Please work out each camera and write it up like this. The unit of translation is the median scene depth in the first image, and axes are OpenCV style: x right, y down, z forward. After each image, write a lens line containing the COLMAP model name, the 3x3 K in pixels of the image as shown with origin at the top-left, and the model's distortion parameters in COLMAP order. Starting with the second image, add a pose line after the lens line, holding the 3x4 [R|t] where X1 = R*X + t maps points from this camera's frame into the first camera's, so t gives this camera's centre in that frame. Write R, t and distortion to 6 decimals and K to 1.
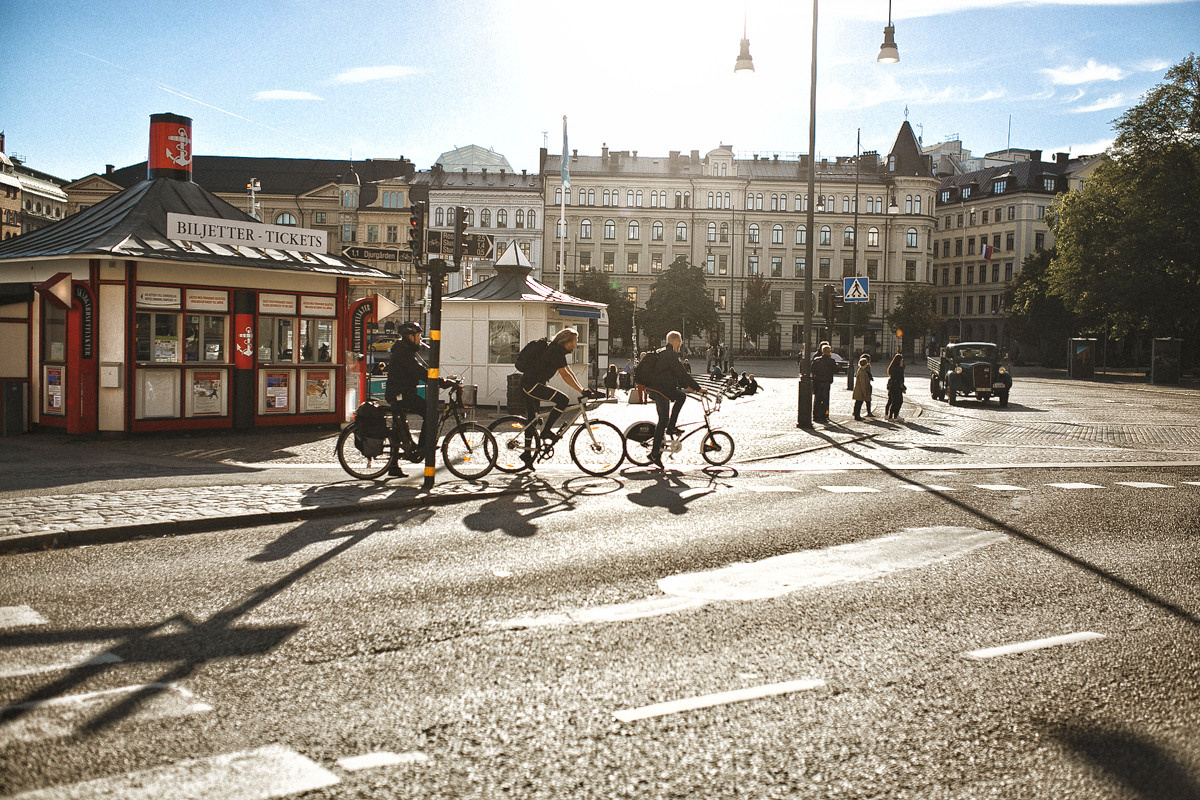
lens RADIAL K [[1133.9, 0, 600.0], [0, 1133.9, 400.6], [0, 0, 1]] dist [-0.067413, 0.103659]
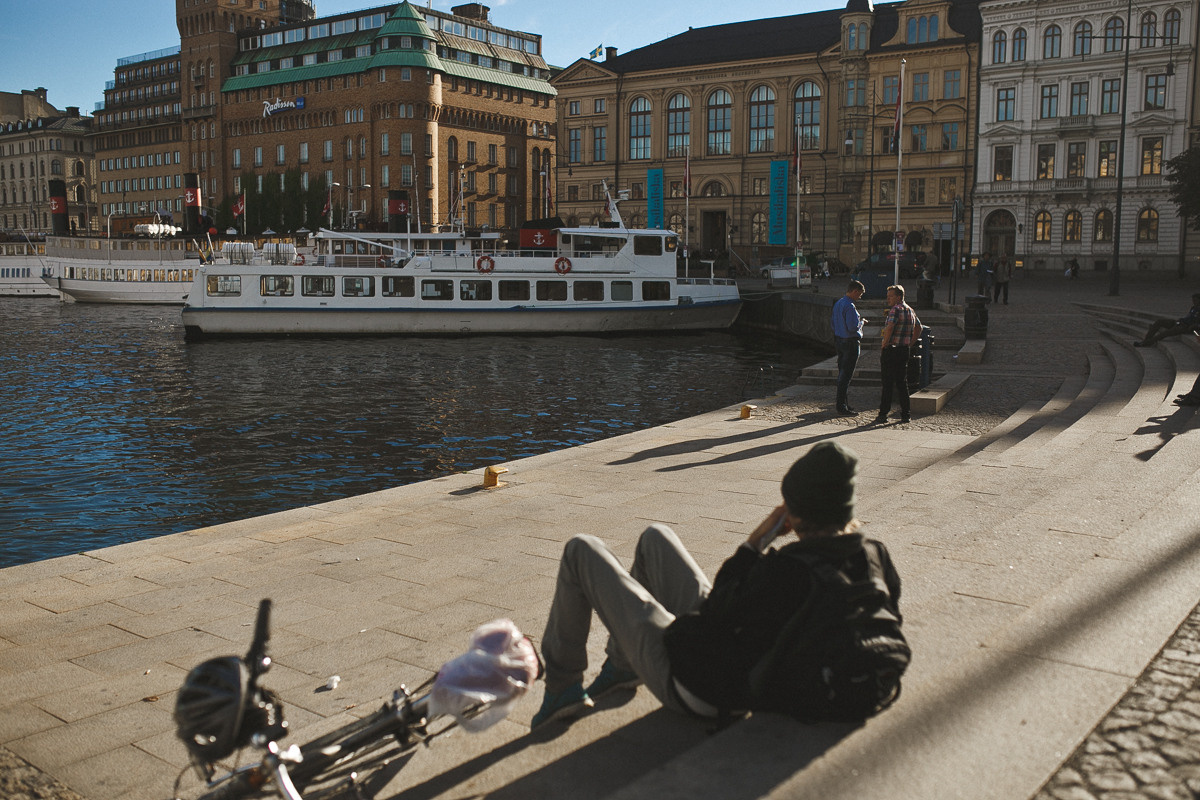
lens RADIAL K [[1133.9, 0, 600.0], [0, 1133.9, 400.6], [0, 0, 1]] dist [-0.067413, 0.103659]
pose [[0.777516, 0.050120, -0.626862, 0.544688], [-0.015488, 0.998043, 0.060586, -0.088802], [0.628672, -0.037398, 0.776771, 3.131591]]
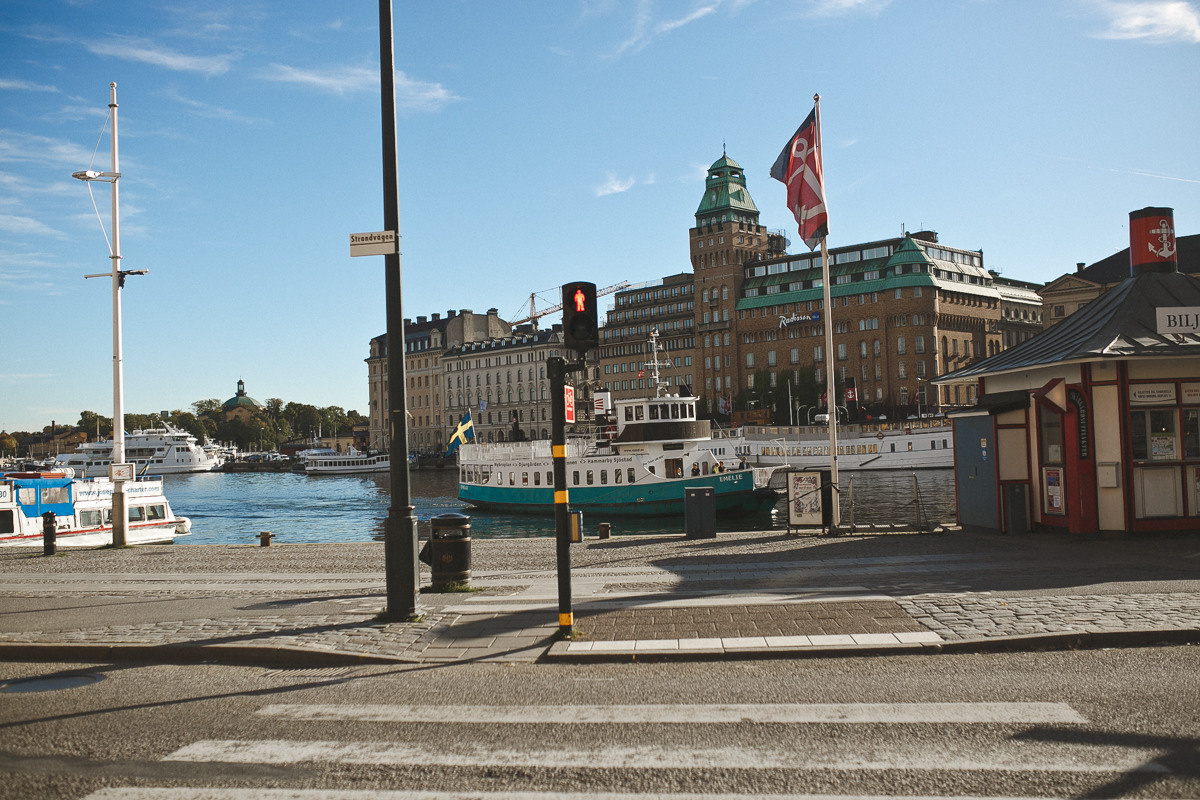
lens RADIAL K [[1133.9, 0, 600.0], [0, 1133.9, 400.6], [0, 0, 1]] dist [-0.067413, 0.103659]
pose [[0.679407, -0.079932, -0.729395, -0.004728], [0.018527, 0.995601, -0.091847, -0.004841], [0.733528, 0.048888, 0.677899, -0.021002]]
